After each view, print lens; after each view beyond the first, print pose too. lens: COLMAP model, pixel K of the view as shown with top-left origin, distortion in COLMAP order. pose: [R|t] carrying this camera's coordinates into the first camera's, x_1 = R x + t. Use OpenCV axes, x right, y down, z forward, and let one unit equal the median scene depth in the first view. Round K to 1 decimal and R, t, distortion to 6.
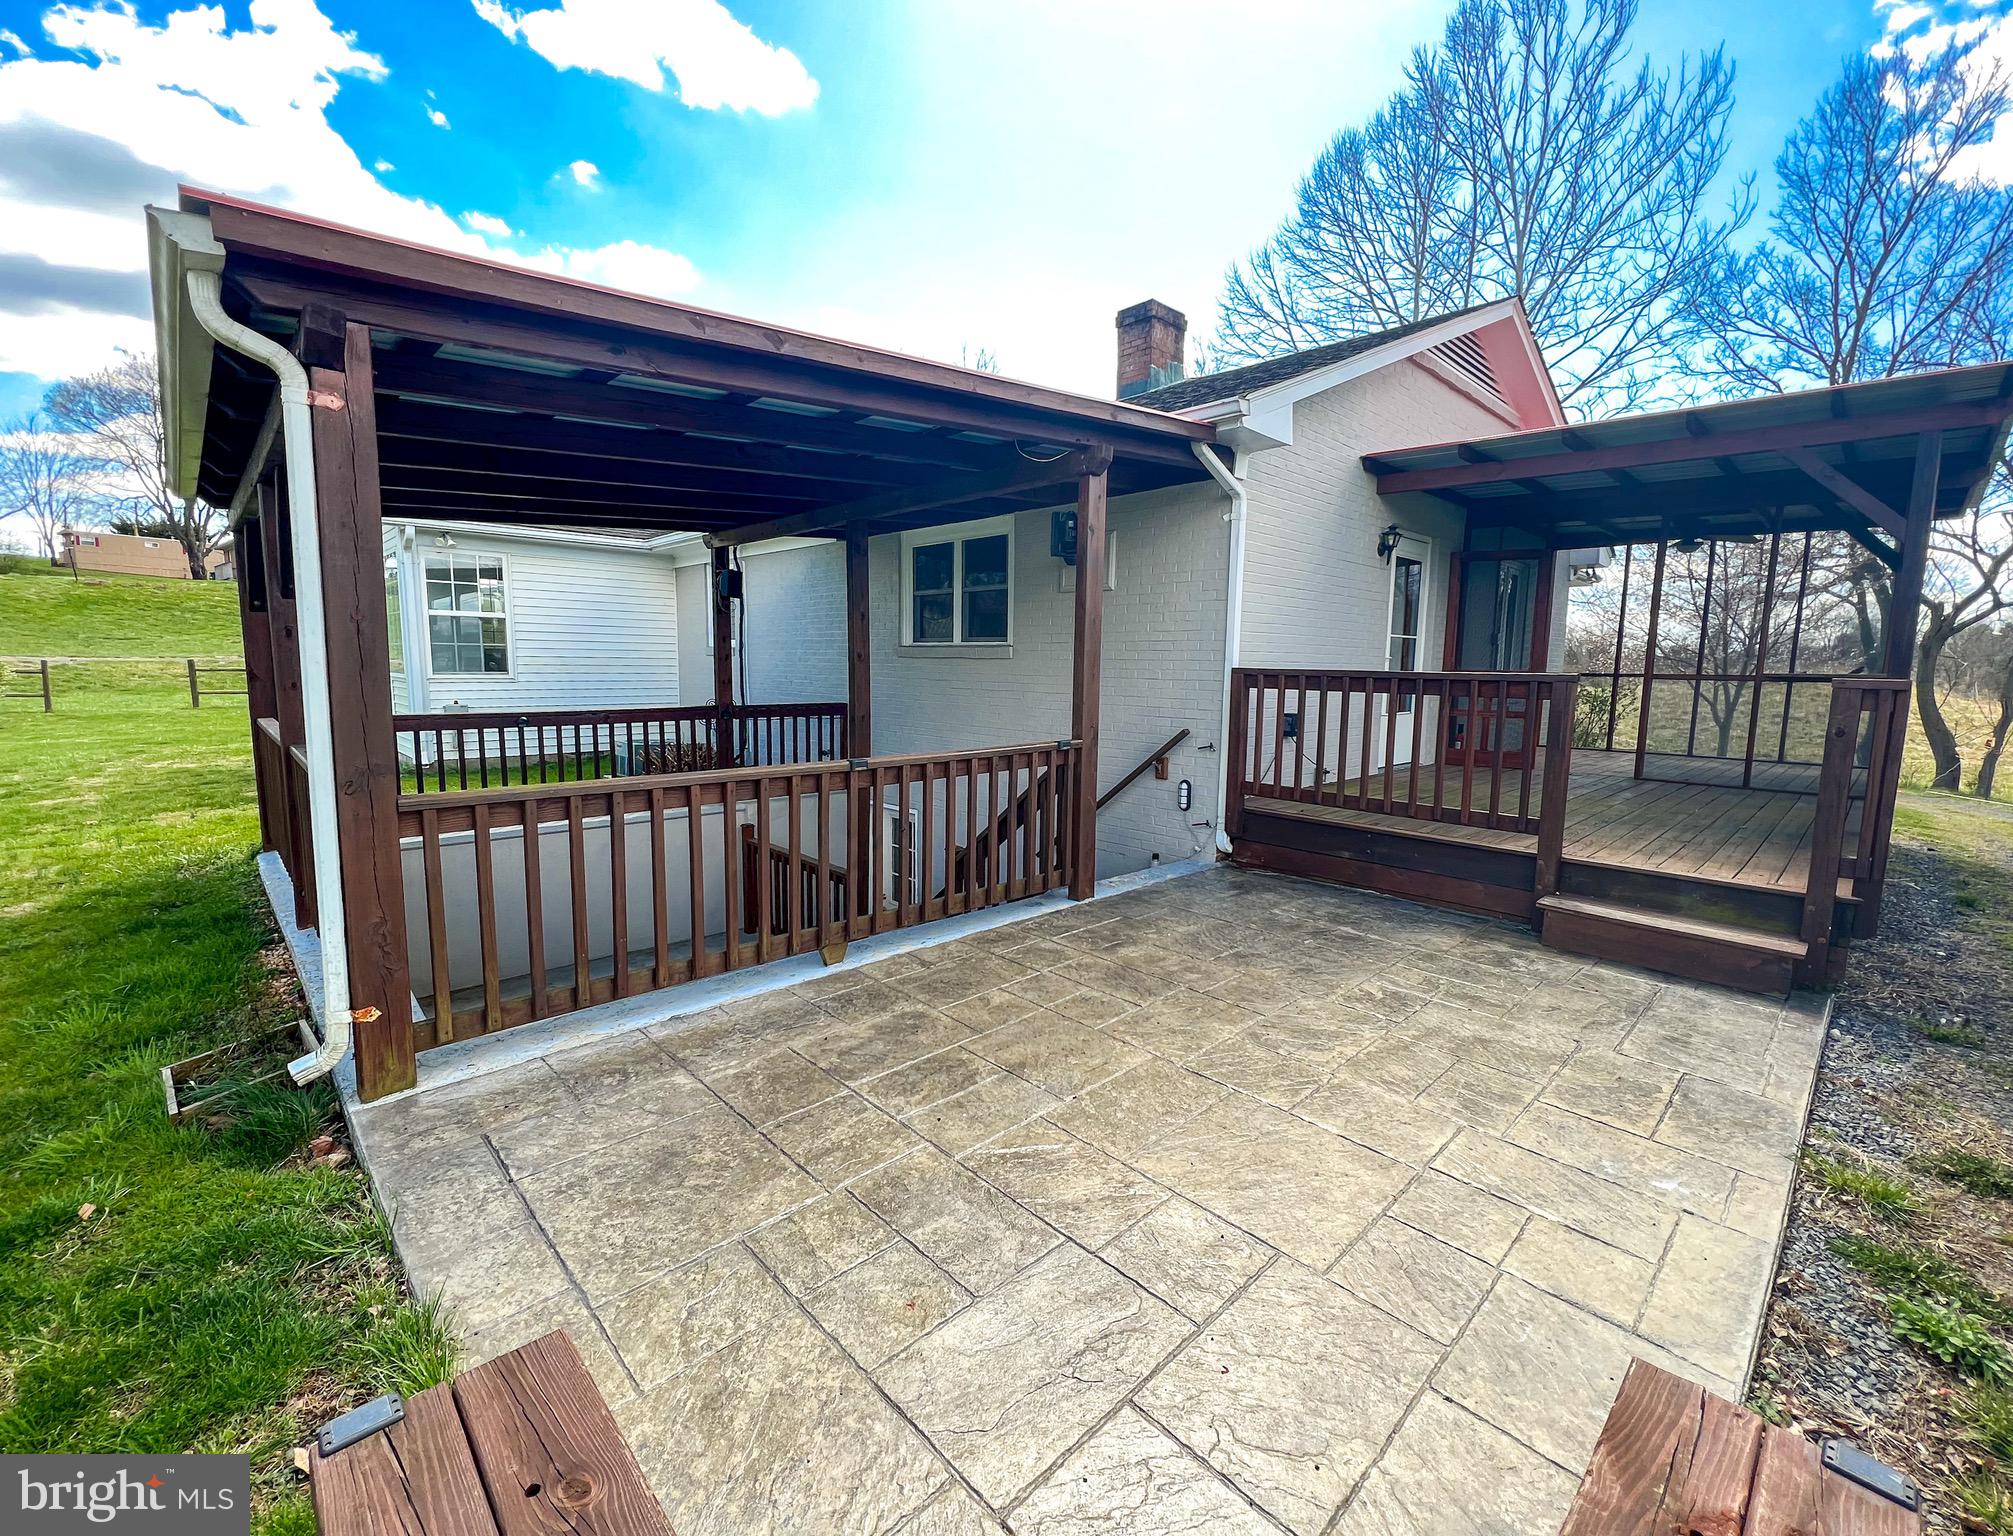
lens RADIAL K [[848.4, 0, 1041.9], [0, 848.4, 754.4], [0, 0, 1]] dist [-0.001833, 0.000143]
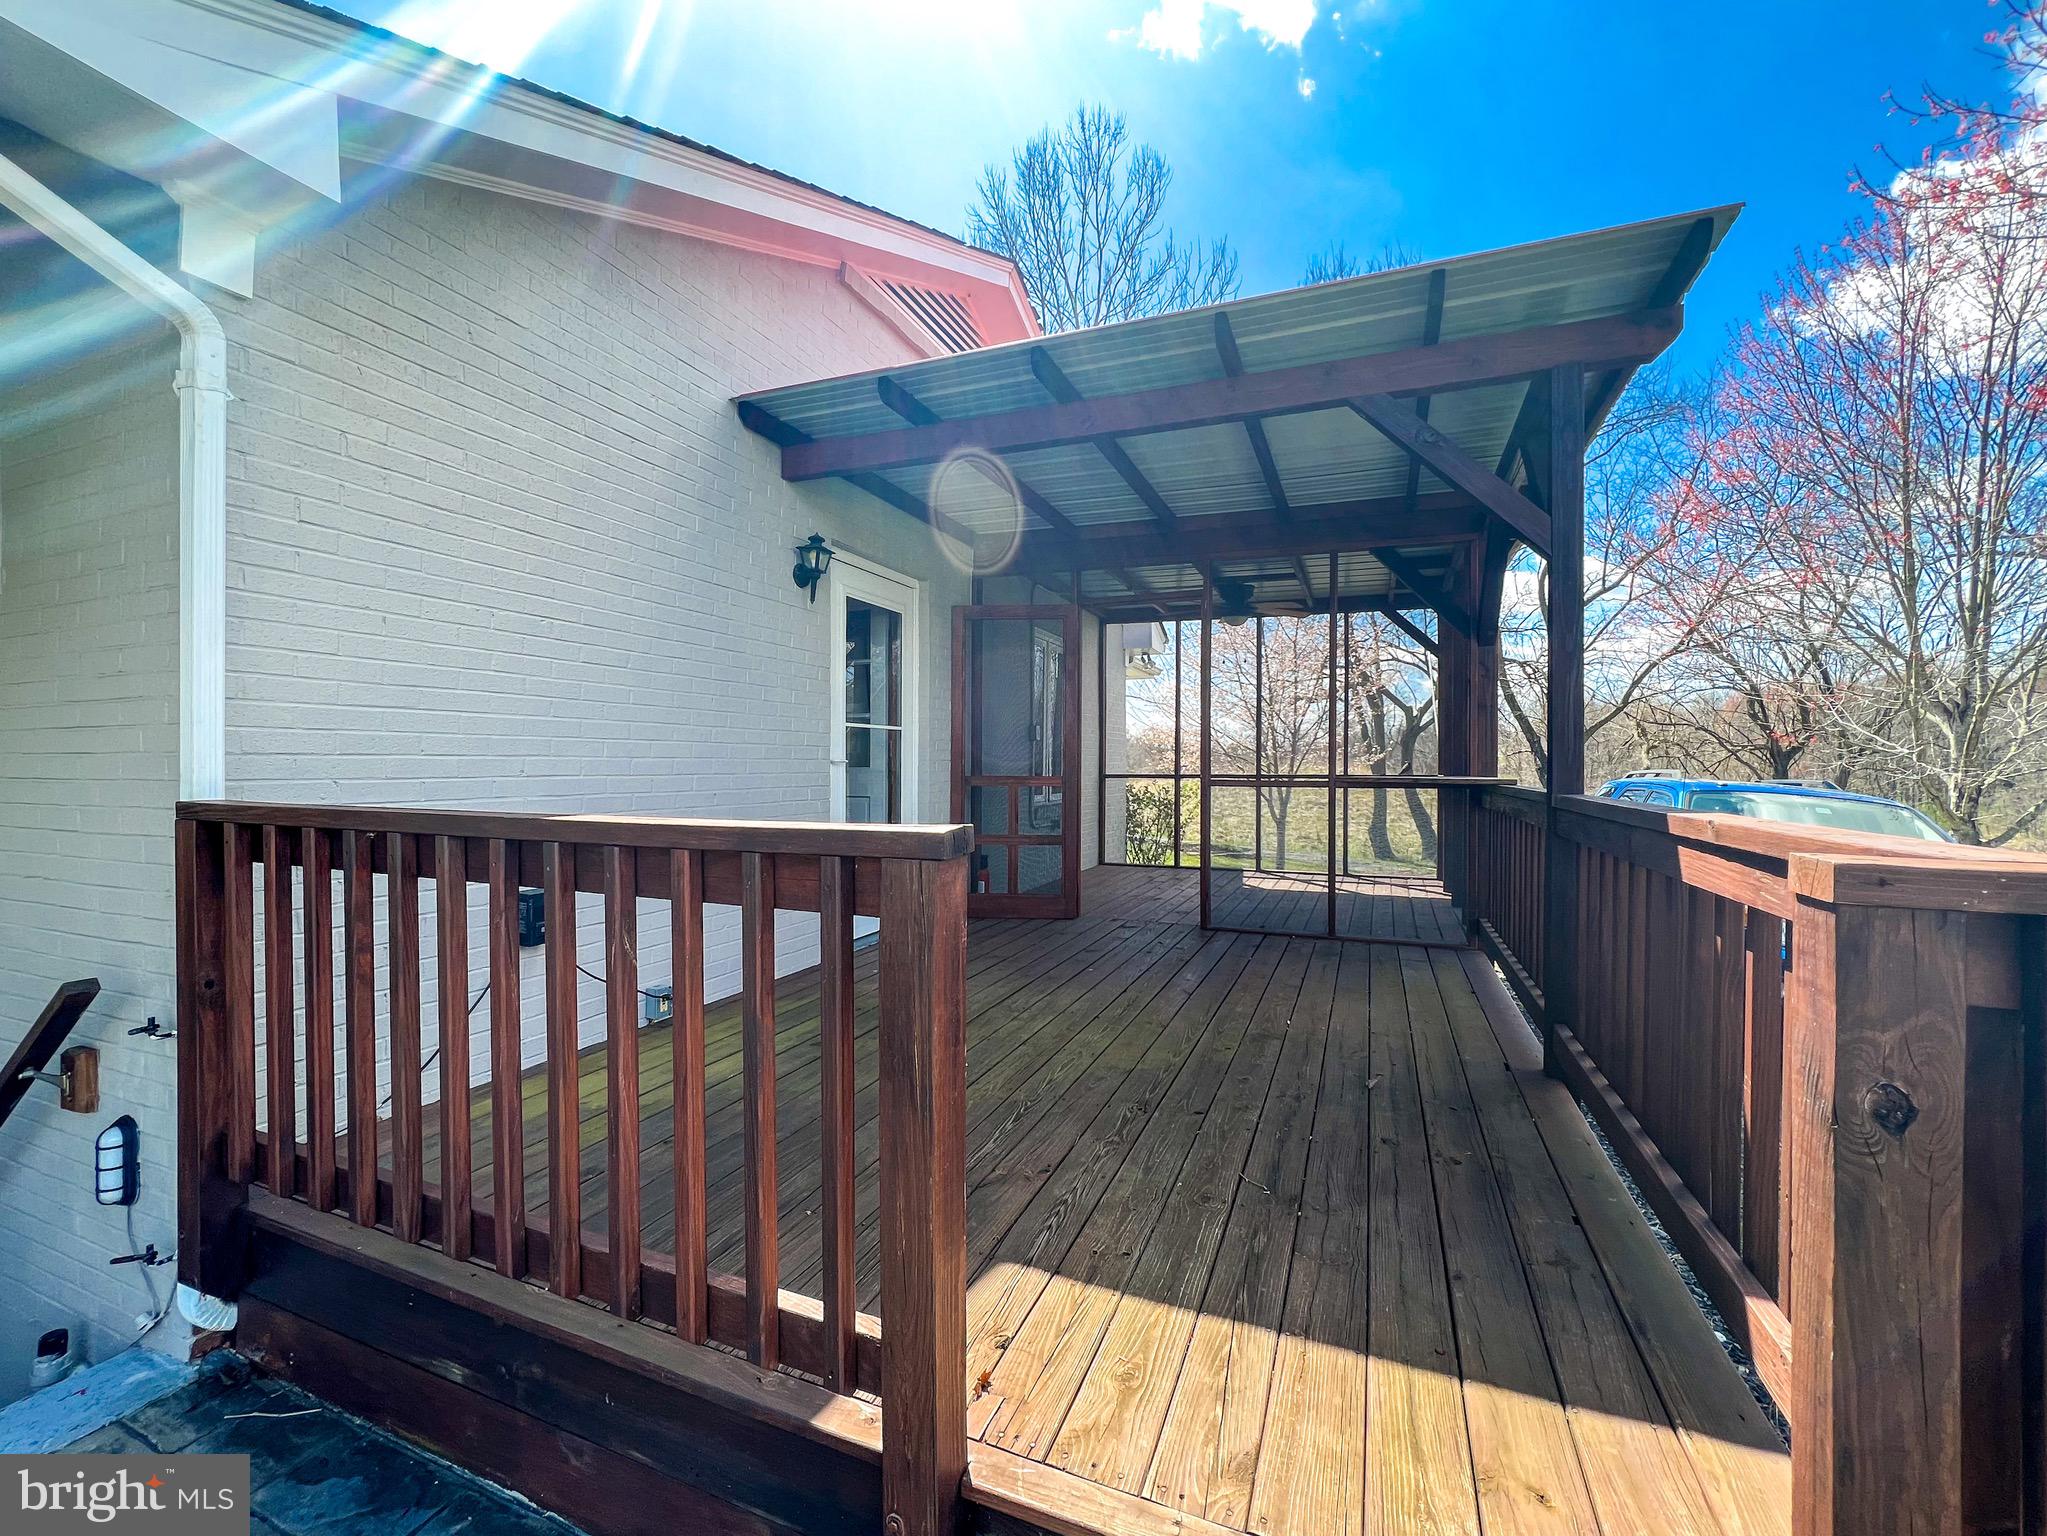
lens RADIAL K [[822.6, 0, 1037.8], [0, 822.6, 771.6], [0, 0, 1]] dist [0.000031, 0.000046]
pose [[0.918279, -0.018910, 0.395482, 0.312324], [0.056025, 0.995014, -0.082508, -0.051761], [-0.391950, 0.097922, 0.914760, 0.421887]]
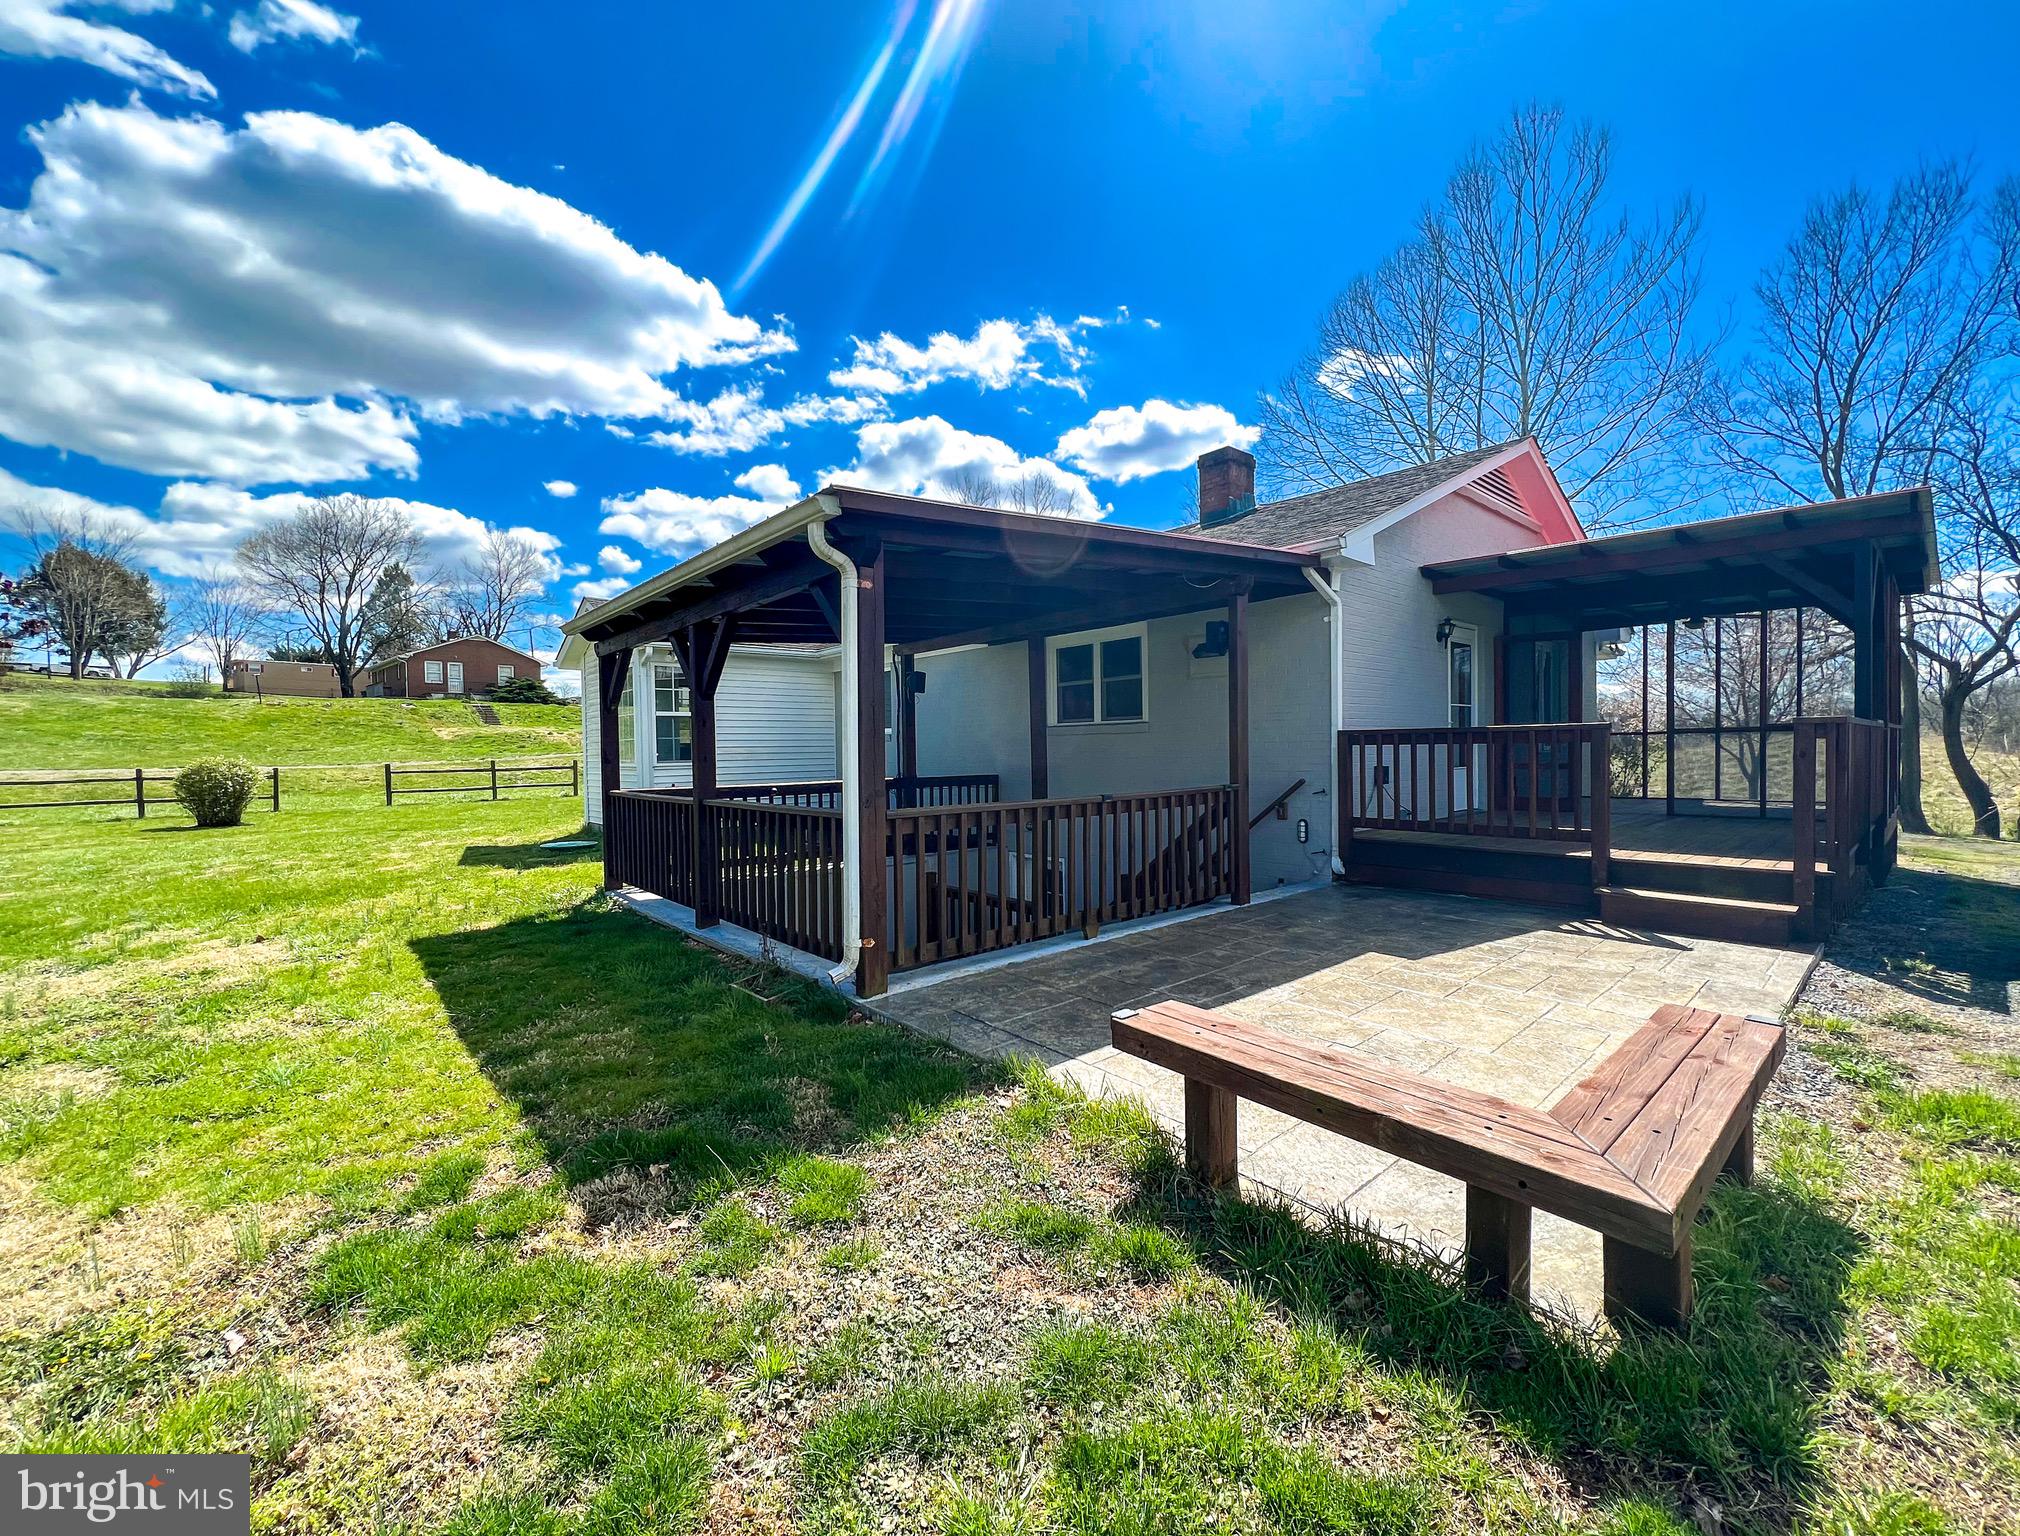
lens RADIAL K [[851.3, 0, 1007.6], [0, 851.3, 763.3], [0, 0, 1]] dist [-0.001833, 0.000143]
pose [[0.997982, -0.030318, -0.055783, -0.165363], [0.024783, 0.994941, -0.097359, 0.049371], [0.058453, 0.095780, 0.993685, -0.260135]]
